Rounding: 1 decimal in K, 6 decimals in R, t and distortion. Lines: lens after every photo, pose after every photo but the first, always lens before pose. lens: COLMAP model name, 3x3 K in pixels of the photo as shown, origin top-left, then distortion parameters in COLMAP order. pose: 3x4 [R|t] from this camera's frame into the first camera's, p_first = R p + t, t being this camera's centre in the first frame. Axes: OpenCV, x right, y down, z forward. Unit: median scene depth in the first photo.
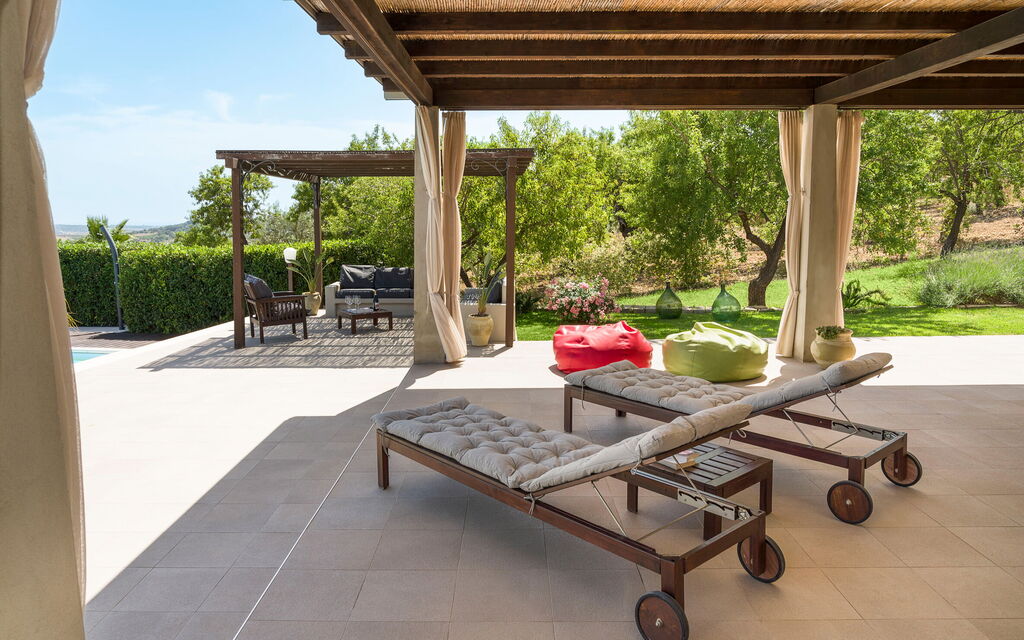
lens RADIAL K [[2223.2, 0, 512.0], [0, 2223.2, 320.0], [0, 0, 1]] dist [-0.246022, -0.029507]
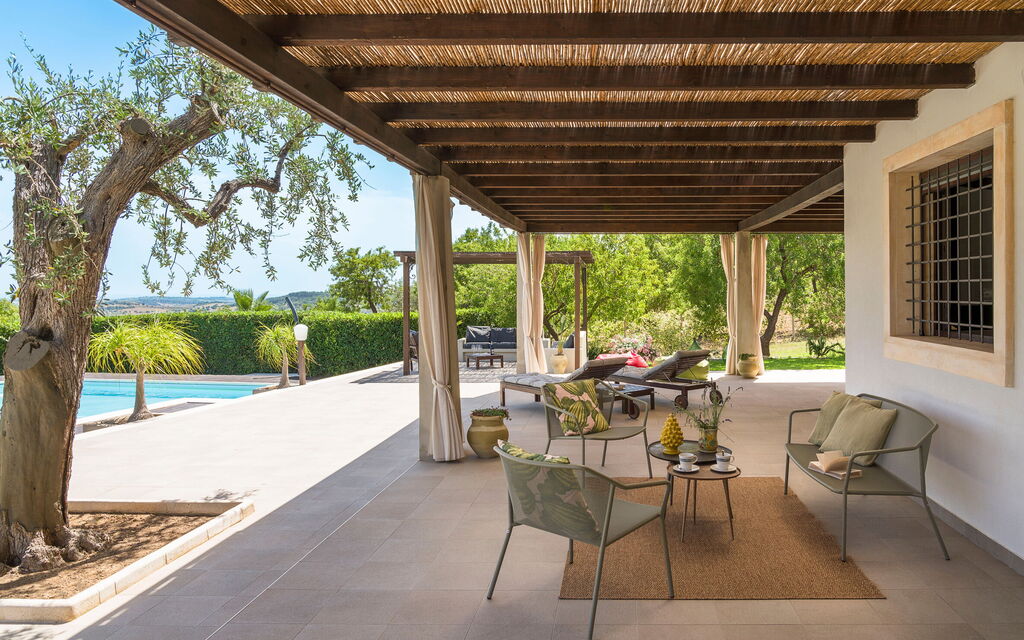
lens RADIAL K [[2077.5, 0, 512.0], [0, 2077.5, 320.0], [0, 0, 1]] dist [-0.125338, 0.043280]
pose [[0.998889, 0.001567, -0.047107, 0.015593], [-0.003081, 0.999480, -0.032100, 0.014630], [0.047032, 0.032209, 0.998374, -0.342755]]
